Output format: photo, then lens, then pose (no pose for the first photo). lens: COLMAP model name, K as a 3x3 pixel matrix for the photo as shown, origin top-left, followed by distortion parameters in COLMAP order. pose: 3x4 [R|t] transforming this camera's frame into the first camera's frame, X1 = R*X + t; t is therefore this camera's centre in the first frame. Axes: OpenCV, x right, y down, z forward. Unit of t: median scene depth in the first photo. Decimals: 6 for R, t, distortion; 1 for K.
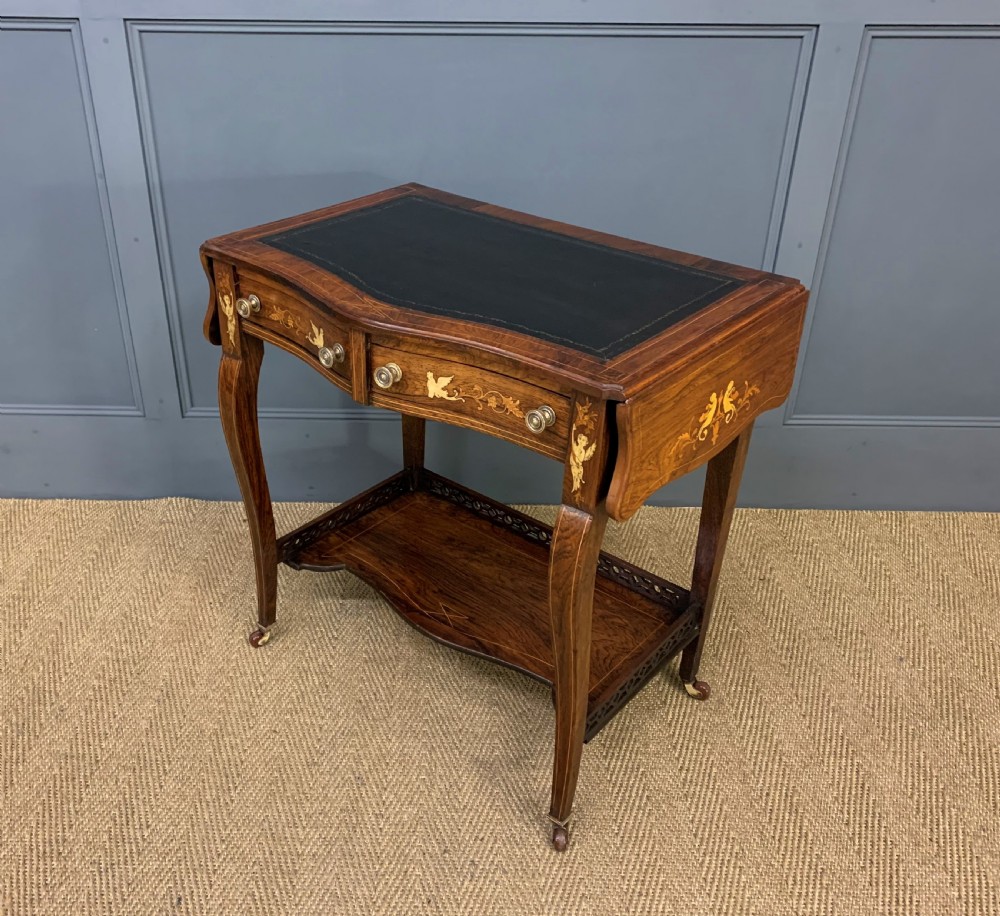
lens RADIAL K [[963.2, 0, 446.9], [0, 963.2, 452.4], [0, 0, 1]] dist [0.053133, -0.081611]
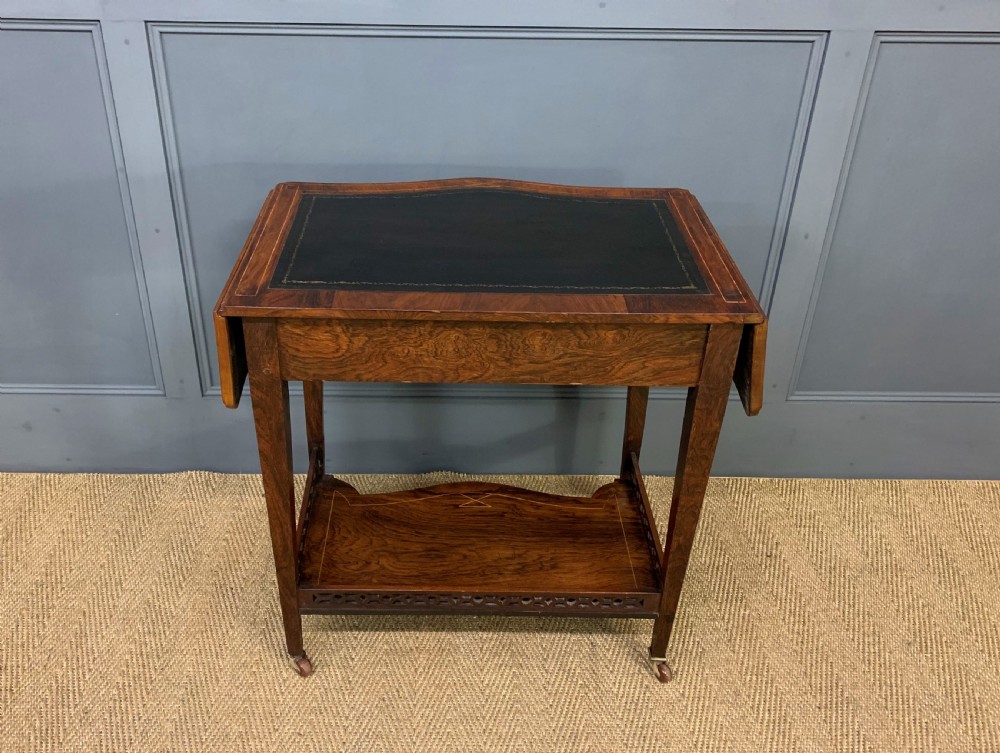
lens RADIAL K [[889.6, 0, 457.5], [0, 889.6, 351.5], [0, 0, 1]] dist [0.012410, 0.005629]
pose [[0.999722, -0.004264, 0.023197, -0.032470], [0.004191, 0.999986, 0.003186, -0.106876], [-0.023211, -0.003088, 0.999726, 0.068163]]
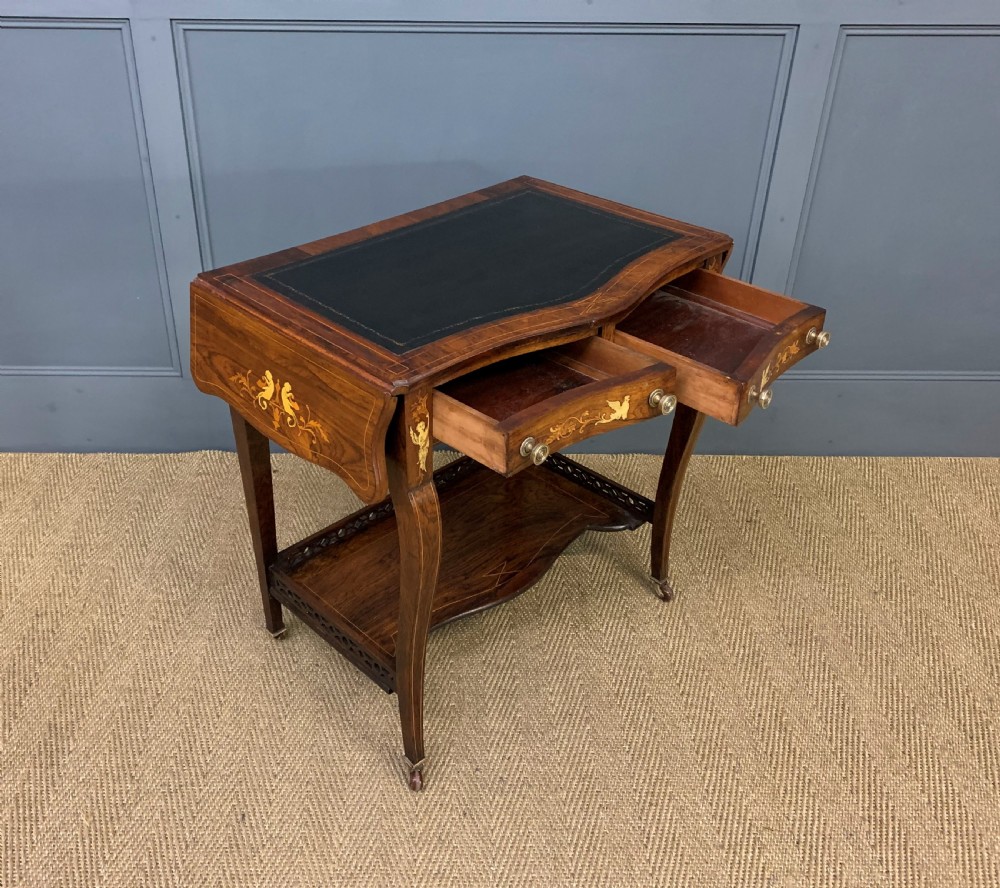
lens RADIAL K [[939.0, 0, 446.1], [0, 939.0, 395.5], [0, 0, 1]] dist [0.062169, -0.102398]
pose [[0.999766, -0.008395, 0.019922, -0.046718], [0.008264, 0.999943, 0.006698, -0.025904], [-0.019977, -0.006532, 0.999779, -0.079777]]
